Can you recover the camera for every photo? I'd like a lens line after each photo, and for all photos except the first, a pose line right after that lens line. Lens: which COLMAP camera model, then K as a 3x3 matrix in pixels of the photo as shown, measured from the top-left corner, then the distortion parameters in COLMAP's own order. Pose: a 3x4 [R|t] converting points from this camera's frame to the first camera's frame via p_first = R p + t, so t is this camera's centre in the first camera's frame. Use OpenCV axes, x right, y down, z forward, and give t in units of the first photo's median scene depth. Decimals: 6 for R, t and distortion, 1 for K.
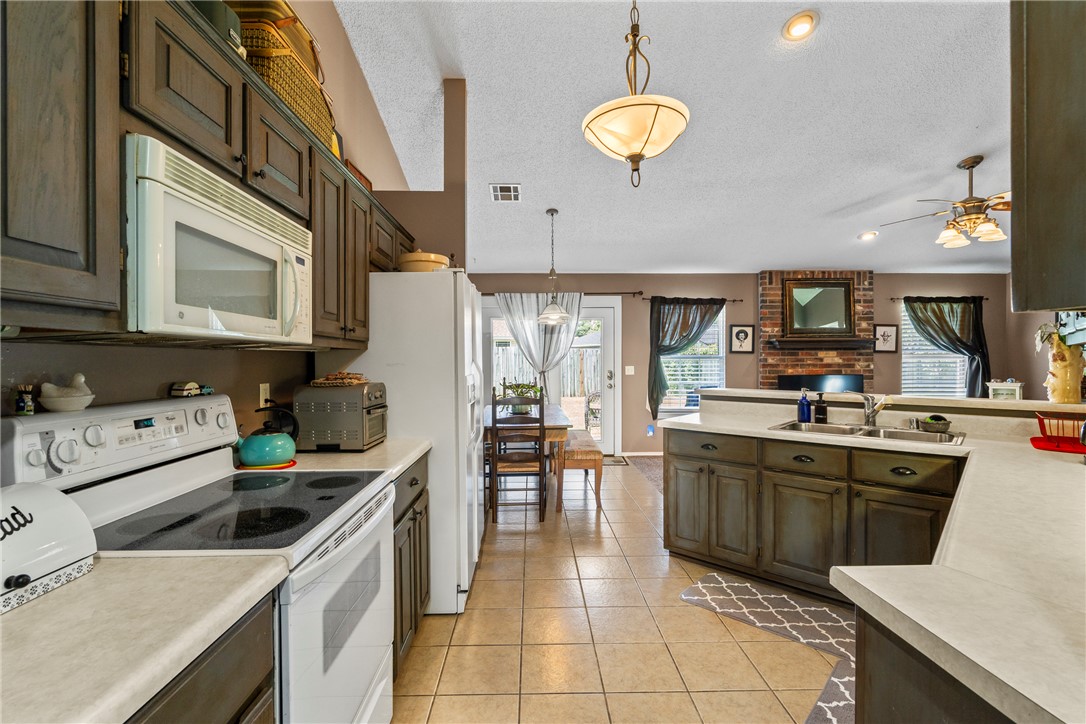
lens RADIAL K [[487.9, 0, 534.7], [0, 487.9, 364.2], [0, 0, 1]] dist [-0.009368, 0.002962]
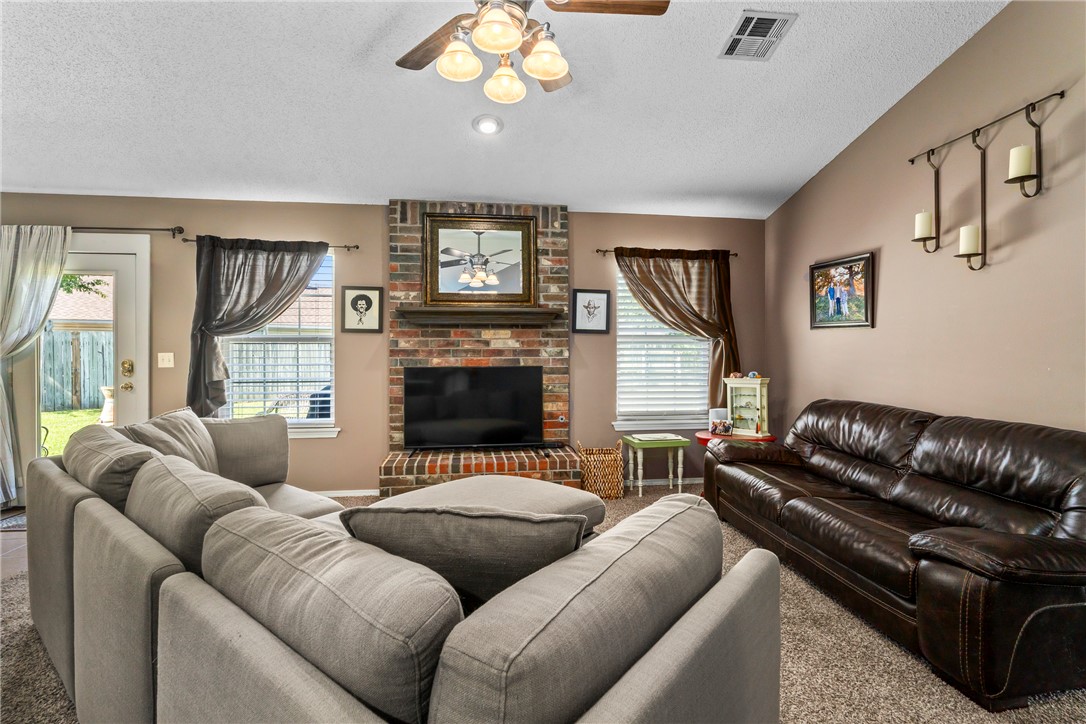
lens RADIAL K [[487.9, 0, 531.9], [0, 487.9, 359.3], [0, 0, 1]] dist [-0.009368, 0.002962]
pose [[0.992375, -0.000531, 0.123251, 0.568681], [0.000220, 0.999997, 0.002539, 0.010244], [-0.123252, -0.002492, 0.992372, 0.358865]]
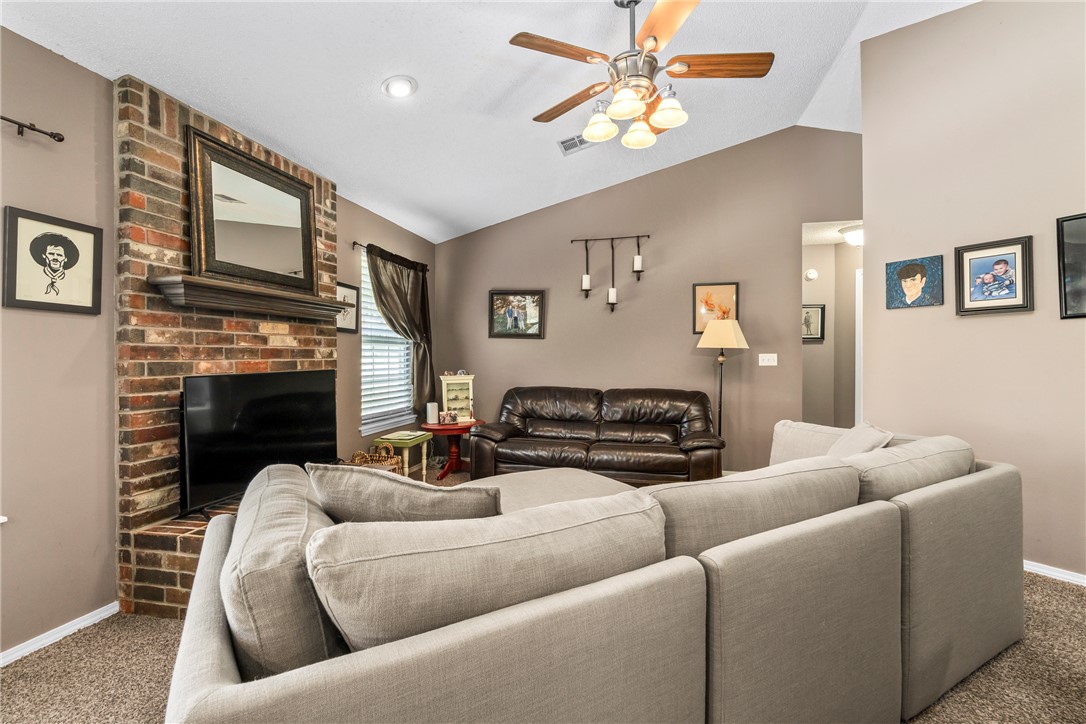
lens RADIAL K [[487.9, 0, 532.2], [0, 487.9, 358.3], [0, 0, 1]] dist [-0.009368, 0.002962]
pose [[0.258740, -0.002865, 0.965943, 0.208716], [0.006446, 0.999978, 0.001239, 0.009158], [-0.965926, 0.005906, 0.258753, 0.635321]]
